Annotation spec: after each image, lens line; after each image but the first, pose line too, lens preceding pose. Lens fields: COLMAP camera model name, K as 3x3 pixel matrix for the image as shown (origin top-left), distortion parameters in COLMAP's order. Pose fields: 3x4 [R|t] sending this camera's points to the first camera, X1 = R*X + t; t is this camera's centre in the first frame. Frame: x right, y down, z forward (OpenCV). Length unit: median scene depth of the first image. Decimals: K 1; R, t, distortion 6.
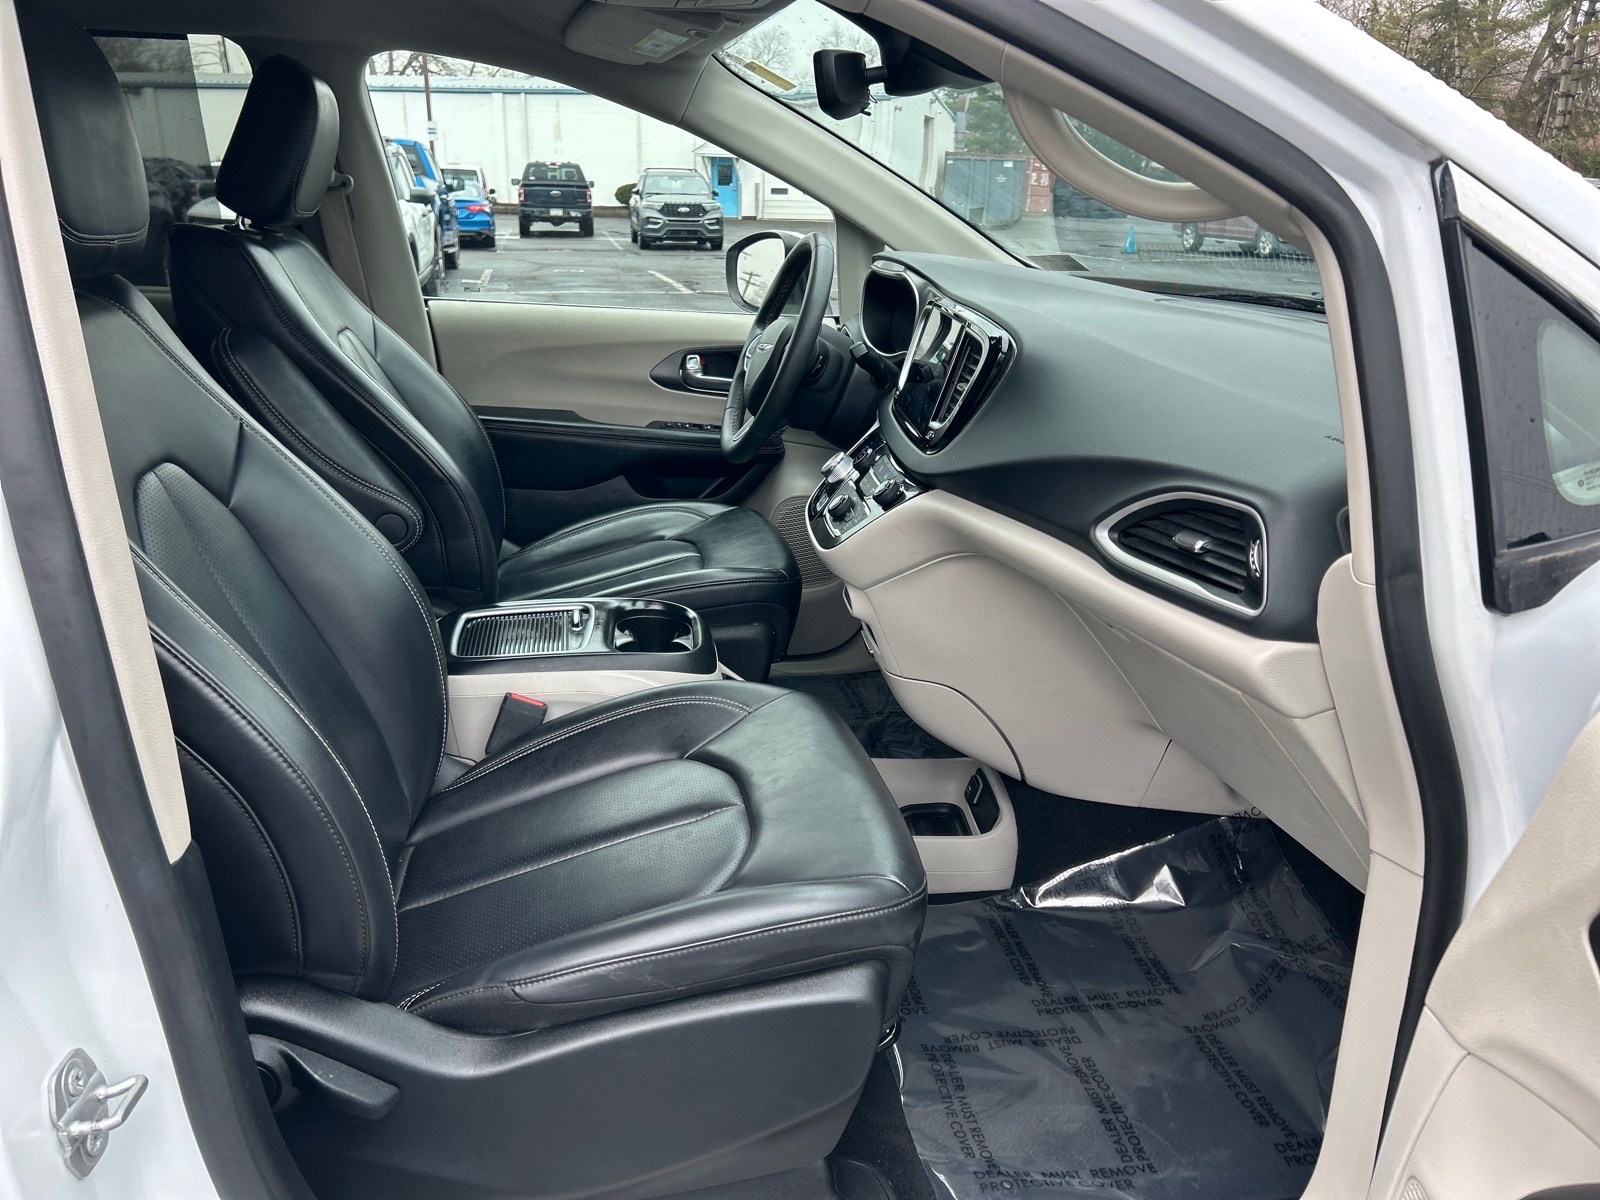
lens RADIAL K [[1201.8, 0, 803.7], [0, 1201.8, 595.3], [0, 0, 1]] dist [0.018330, -0.028291]
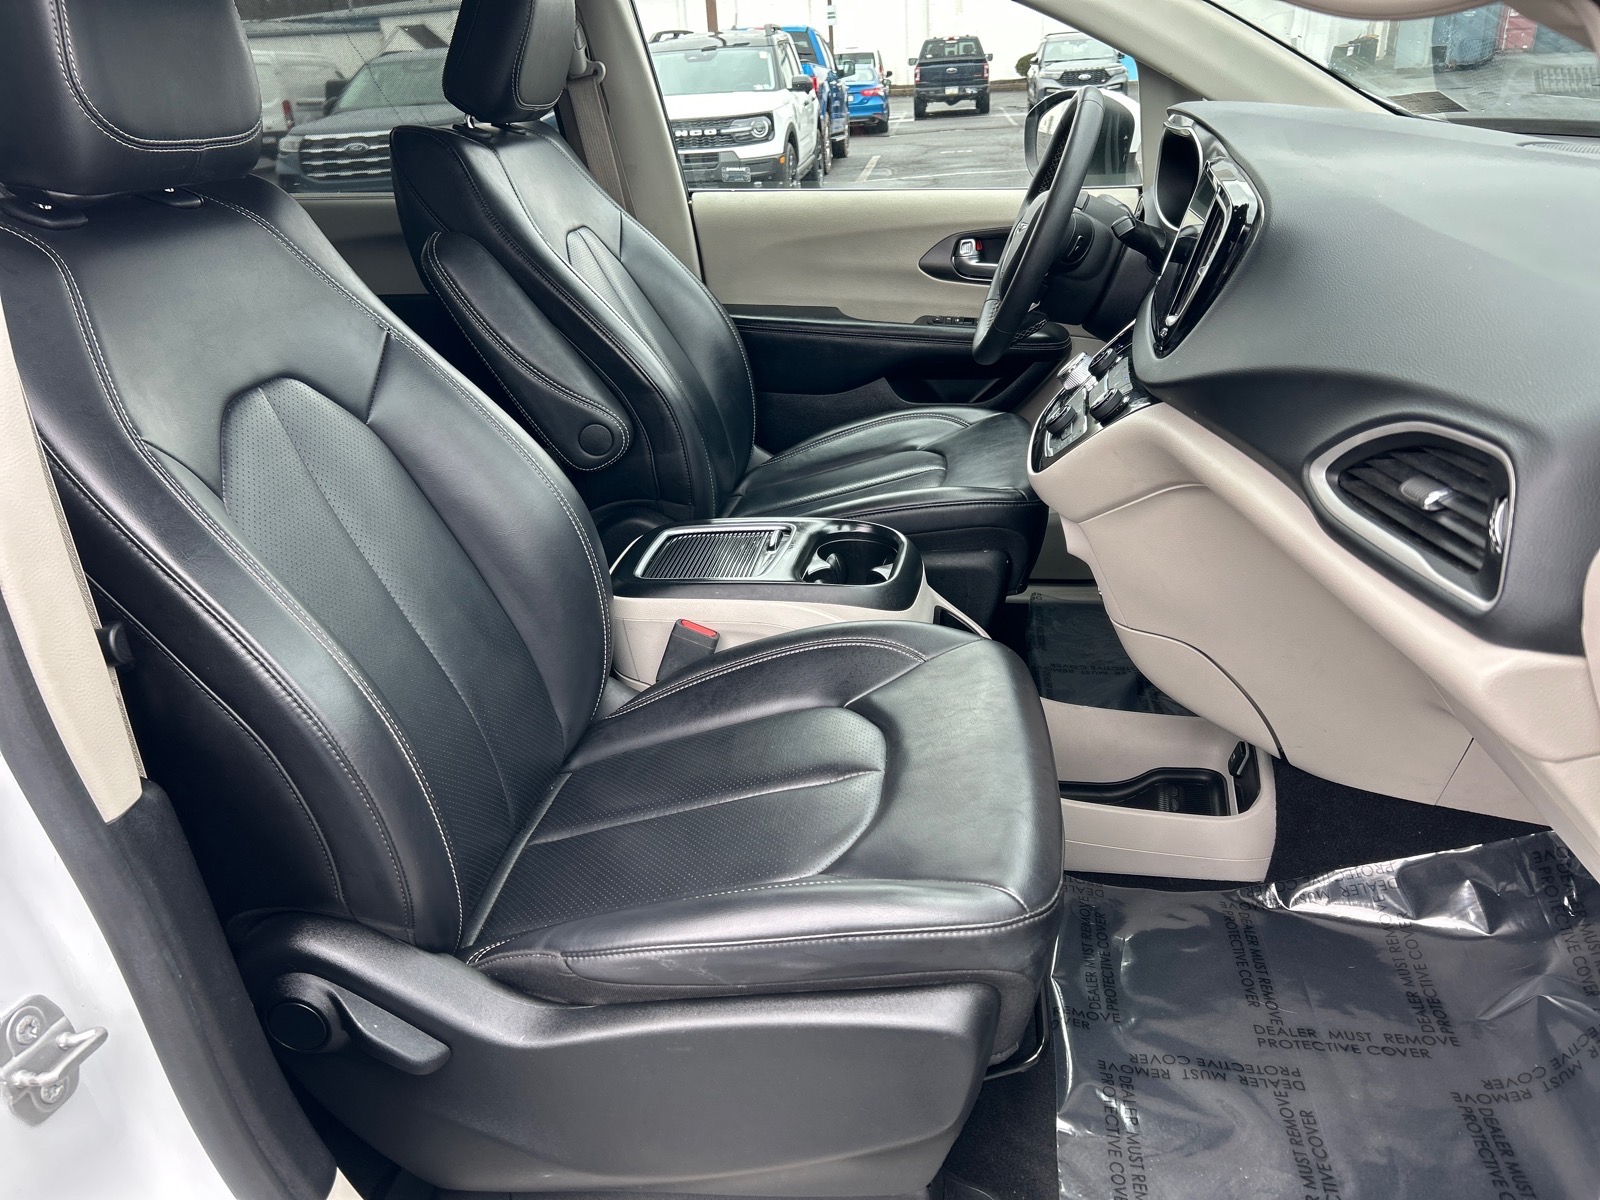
lens RADIAL K [[1201.8, 0, 804.2], [0, 1201.8, 609.1], [0, 0, 1]] dist [0.018330, -0.028291]
pose [[0.948421, 0.057907, -0.311679, 0.131784], [-0.026240, 0.994141, 0.104853, -0.026862], [0.315925, -0.091266, 0.944384, 0.138752]]
